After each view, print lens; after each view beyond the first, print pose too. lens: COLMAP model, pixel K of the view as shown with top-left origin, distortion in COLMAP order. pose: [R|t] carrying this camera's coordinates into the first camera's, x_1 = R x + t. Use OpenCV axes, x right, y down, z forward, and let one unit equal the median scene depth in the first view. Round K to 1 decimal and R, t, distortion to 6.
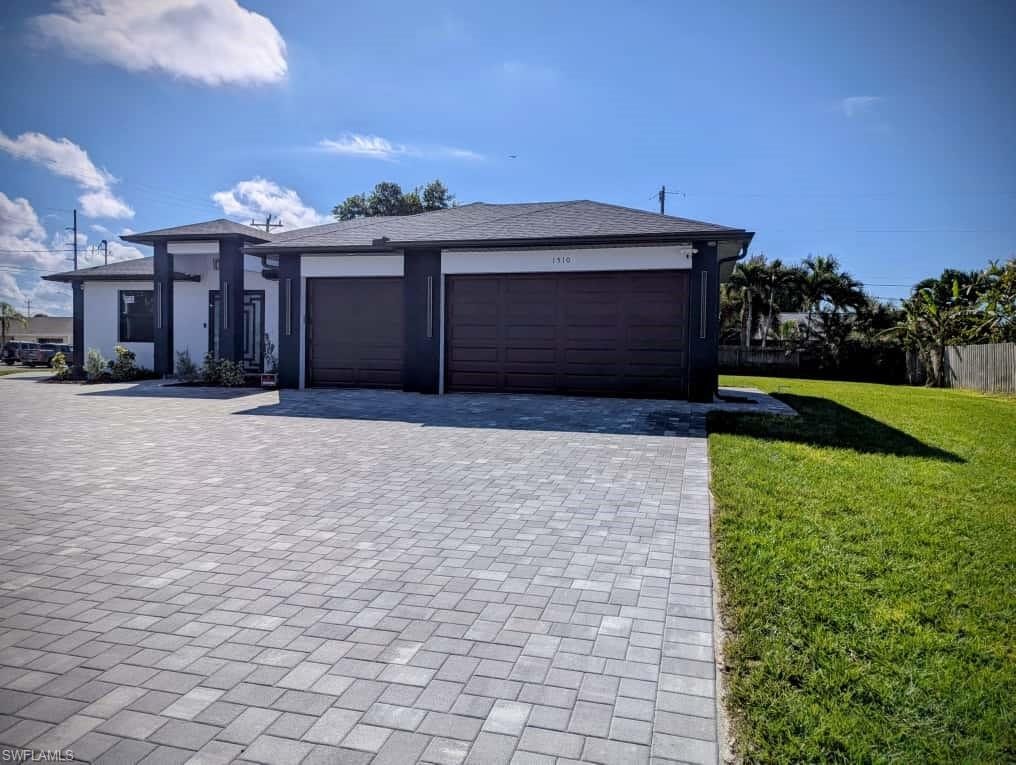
lens RADIAL K [[719.9, 0, 508.0], [0, 719.9, 382.5], [0, 0, 1]] dist [0.015917, -0.004146]
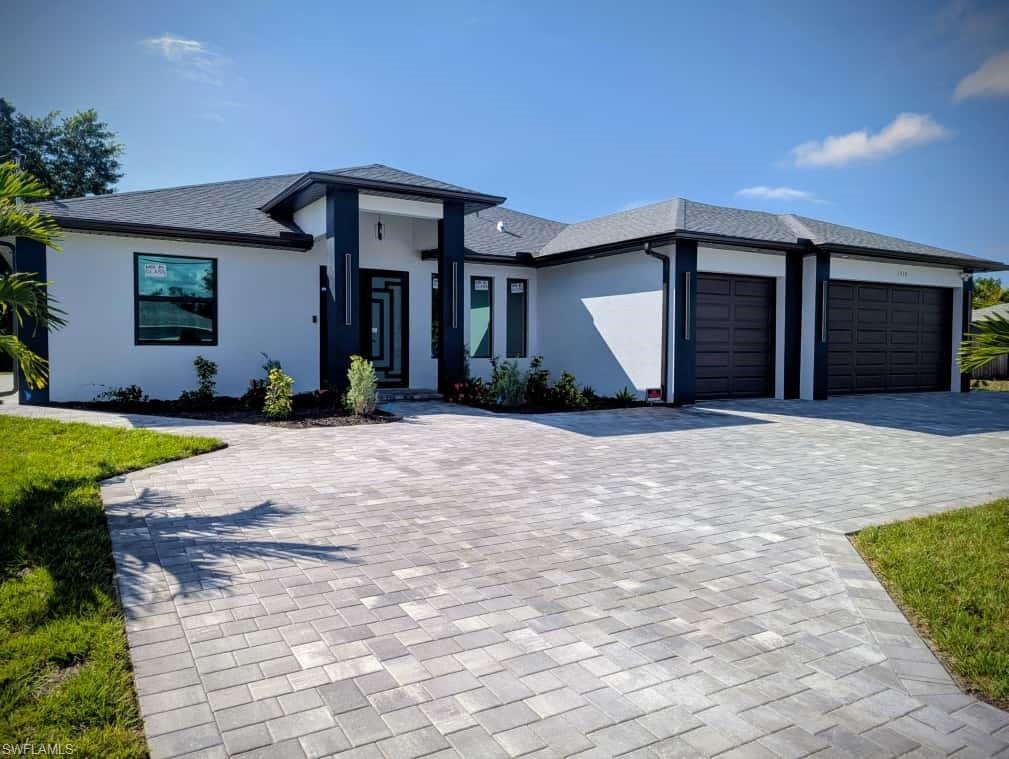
lens RADIAL K [[715.0, 0, 504.5], [0, 715.0, 379.5], [0, 0, 1]] dist [0.015917, -0.004146]
pose [[0.728785, -0.047968, 0.683061, -0.759552], [0.032930, 0.998844, 0.035010, -0.041931], [-0.683951, -0.003021, 0.729522, 0.409176]]
